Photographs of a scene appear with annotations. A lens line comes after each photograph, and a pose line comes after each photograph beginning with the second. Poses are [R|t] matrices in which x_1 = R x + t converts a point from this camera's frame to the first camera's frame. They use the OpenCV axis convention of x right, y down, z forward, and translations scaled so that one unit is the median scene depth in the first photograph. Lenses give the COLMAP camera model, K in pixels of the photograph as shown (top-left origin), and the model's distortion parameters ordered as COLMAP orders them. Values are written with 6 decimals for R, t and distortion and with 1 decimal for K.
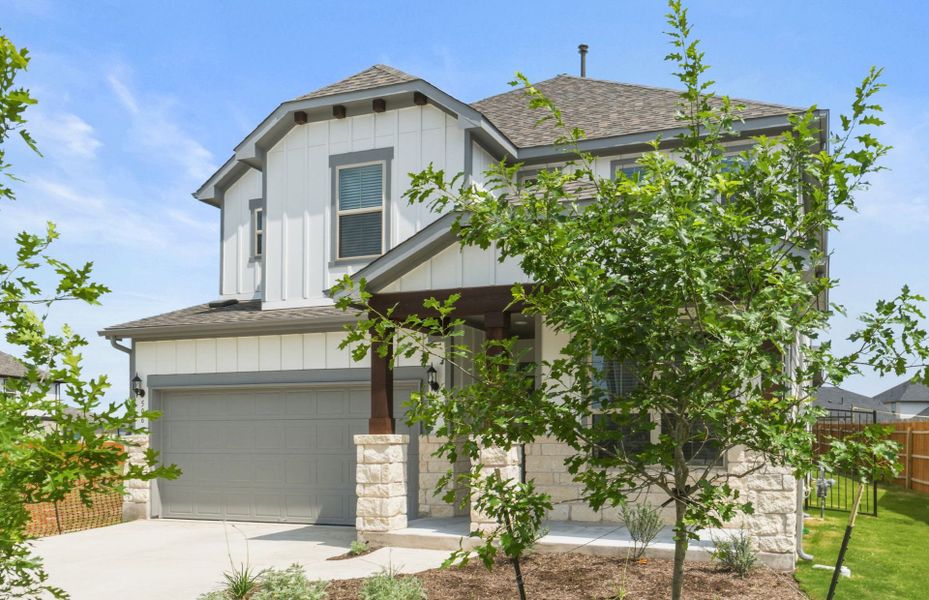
lens RADIAL K [[891.4, 0, 464.5], [0, 891.4, 300.0], [0, 0, 1]] dist [0.005518, -0.002490]
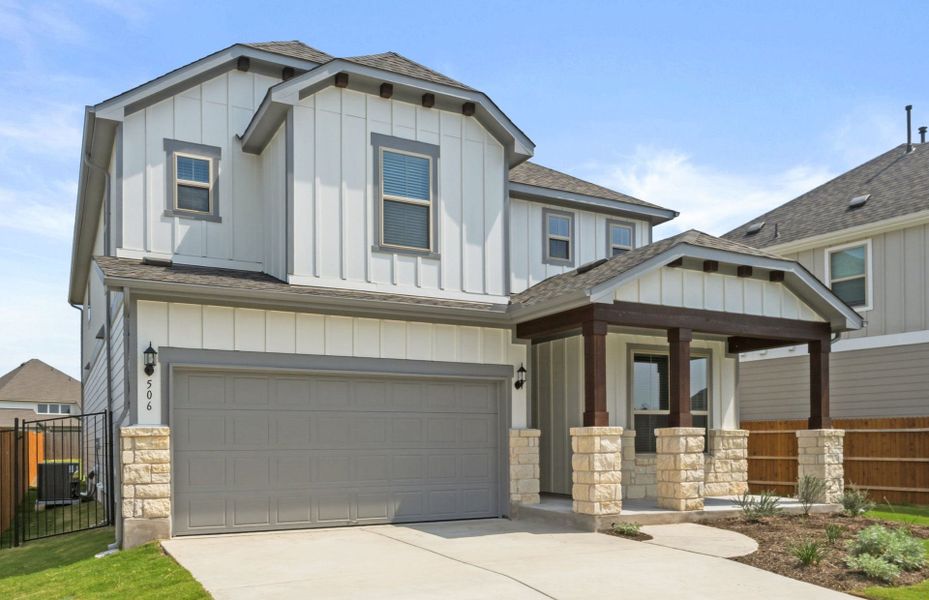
lens RADIAL K [[795.3, 0, 464.1], [0, 795.3, 326.5], [0, 0, 1]] dist [0.008588, 0.004076]
pose [[0.618110, 0.112525, 0.777996, -0.742265], [-0.115148, 0.991987, -0.051992, 0.075353], [-0.777612, -0.057447, 0.626114, 0.400037]]
